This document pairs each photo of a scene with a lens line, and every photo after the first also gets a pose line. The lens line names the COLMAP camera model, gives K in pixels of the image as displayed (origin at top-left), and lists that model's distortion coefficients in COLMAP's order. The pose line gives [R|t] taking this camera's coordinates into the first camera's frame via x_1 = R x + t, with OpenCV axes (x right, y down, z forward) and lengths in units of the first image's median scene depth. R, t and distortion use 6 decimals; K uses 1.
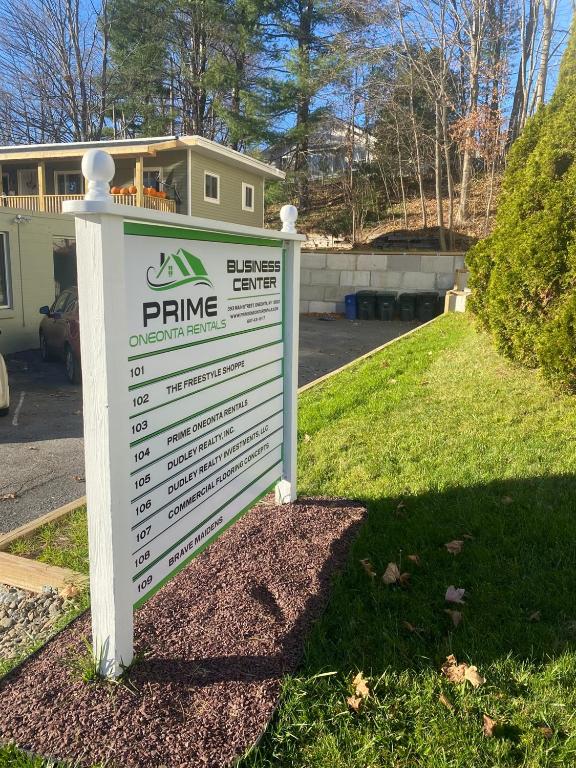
lens RADIAL K [[593.6, 0, 290.6], [0, 593.6, 378.4], [0, 0, 1]] dist [0.035508, -0.066257]
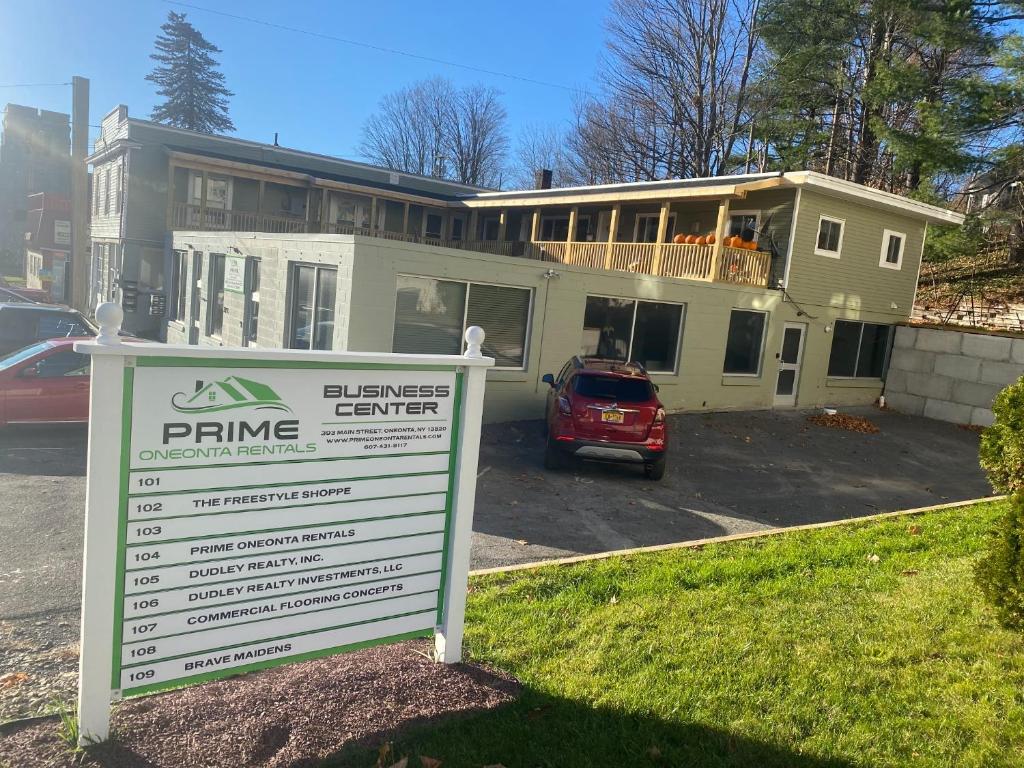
lens RADIAL K [[791.4, 0, 512.3], [0, 791.4, 382.9], [0, 0, 1]] dist [0.035508, -0.066257]
pose [[0.828498, 0.122982, -0.546321, 0.834169], [-0.181468, 0.981904, -0.054161, -0.179120], [0.529774, 0.144012, 0.835823, 0.054354]]
